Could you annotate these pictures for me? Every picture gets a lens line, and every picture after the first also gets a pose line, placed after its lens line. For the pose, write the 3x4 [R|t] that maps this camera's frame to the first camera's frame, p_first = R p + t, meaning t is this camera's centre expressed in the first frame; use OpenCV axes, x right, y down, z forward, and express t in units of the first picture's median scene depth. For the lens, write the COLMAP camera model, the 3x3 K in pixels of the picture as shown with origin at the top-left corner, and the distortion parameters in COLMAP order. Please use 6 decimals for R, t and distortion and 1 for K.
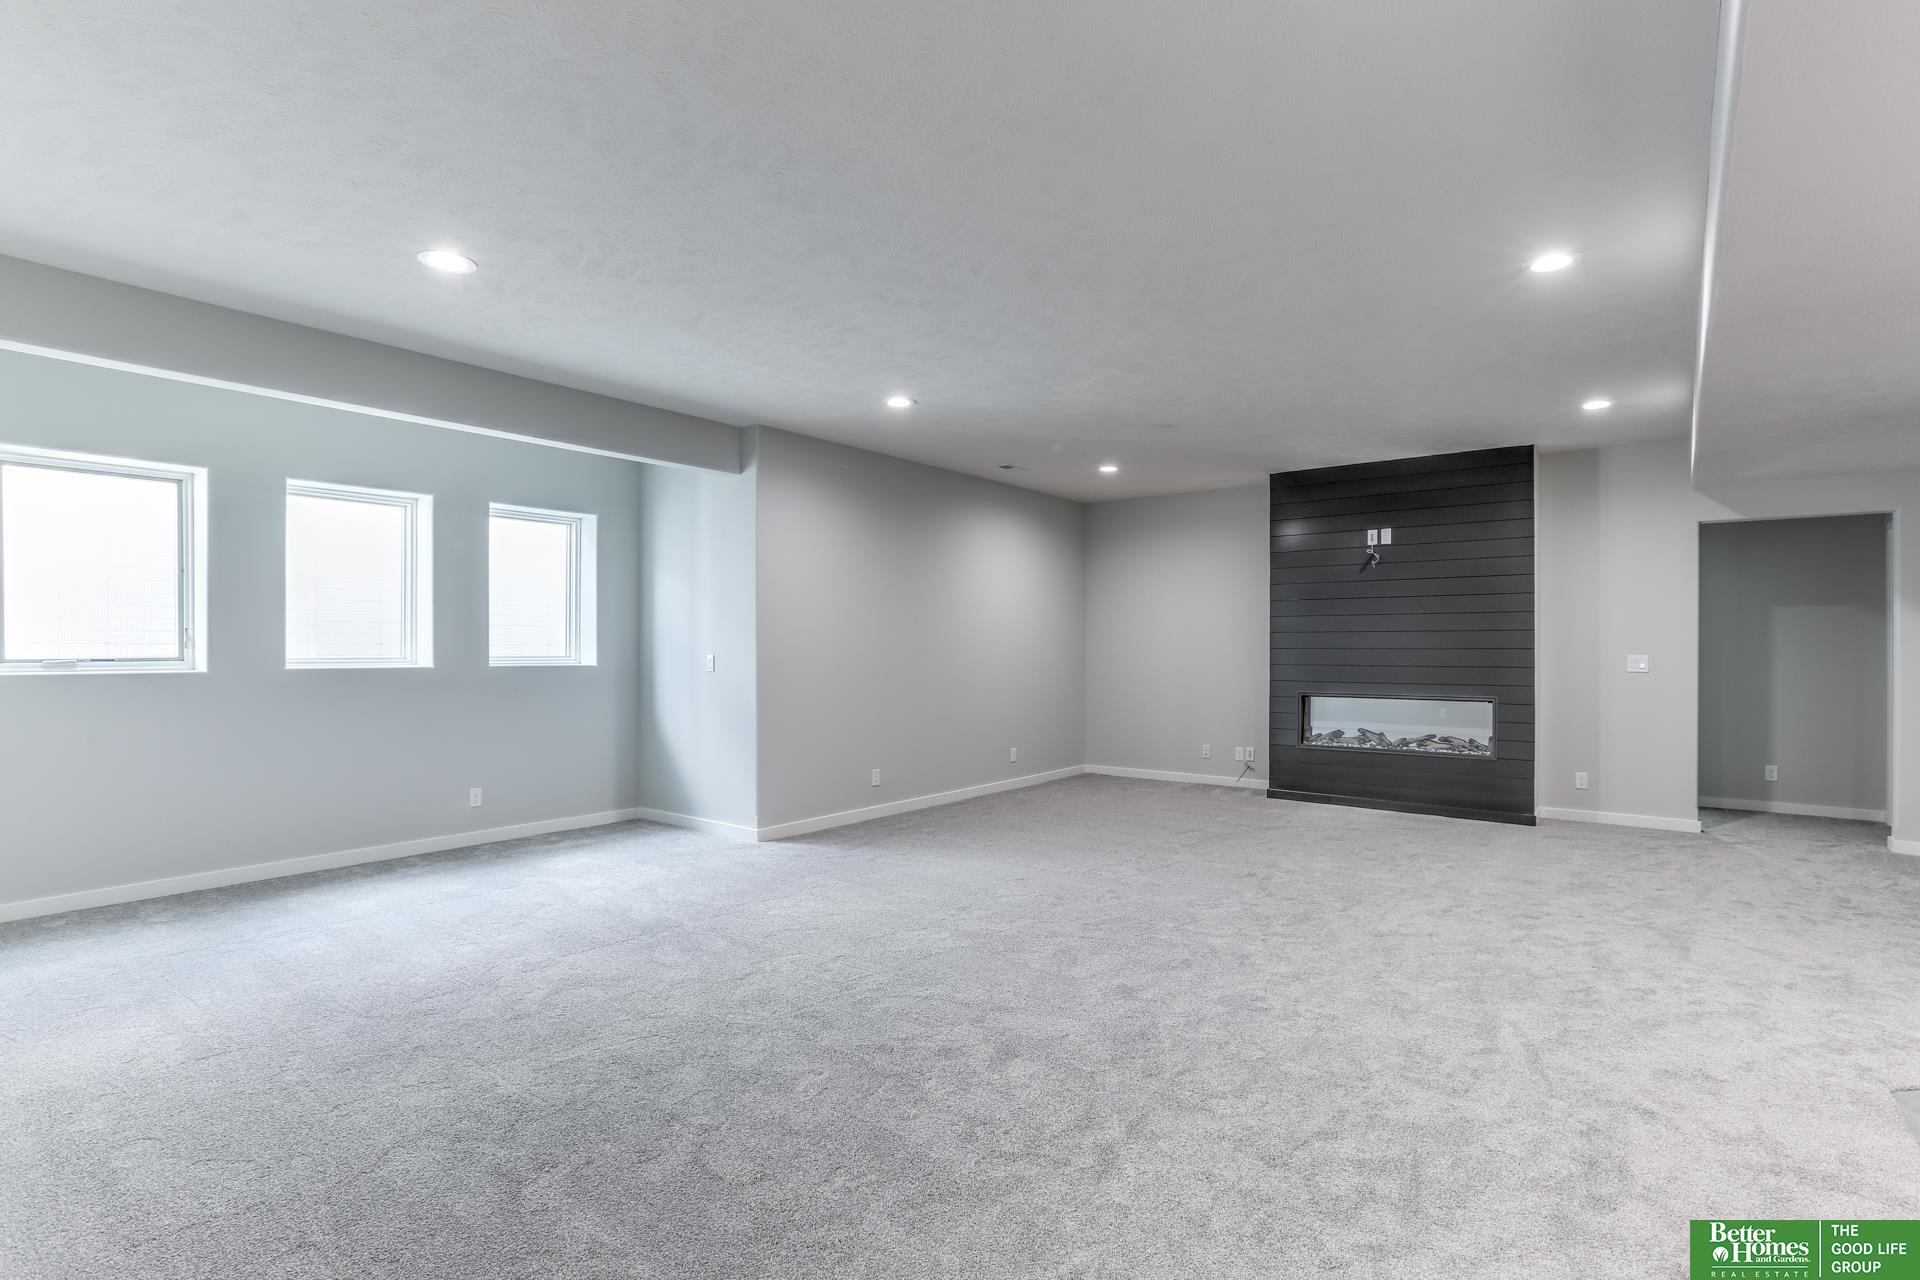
lens RADIAL K [[908.8, 0, 899.3], [0, 908.8, 602.2], [0, 0, 1]] dist [-0.014900, 0.000730]
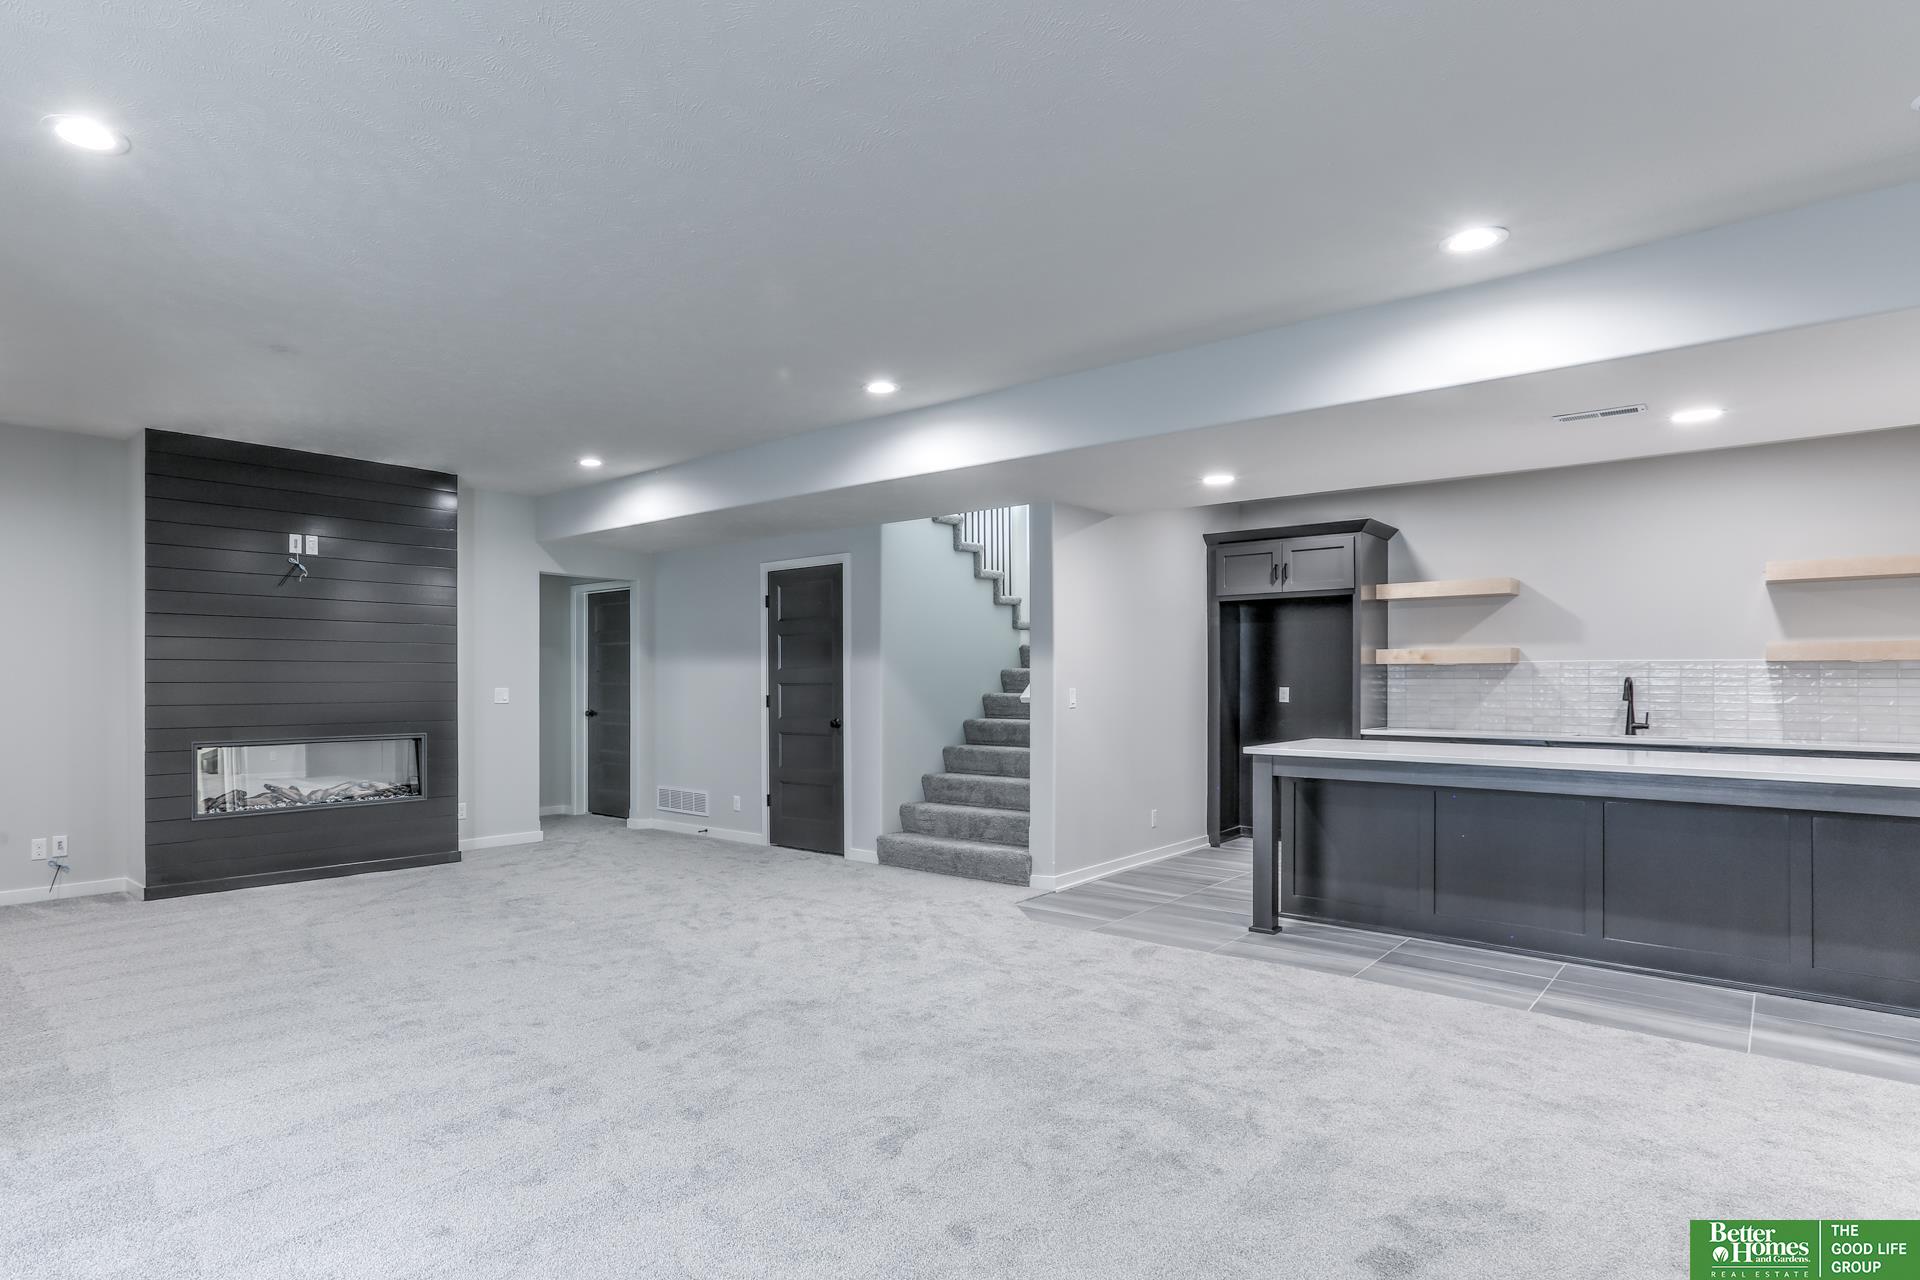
lens RADIAL K [[979.4, 0, 955.2], [0, 979.4, 691.7], [0, 0, 1]] dist [-0.021253, 0.000642]
pose [[-0.007598, -0.014107, 0.999872, -0.355482], [-0.057568, 0.998248, 0.013647, 0.014159], [-0.998313, -0.057457, -0.008397, 0.443211]]
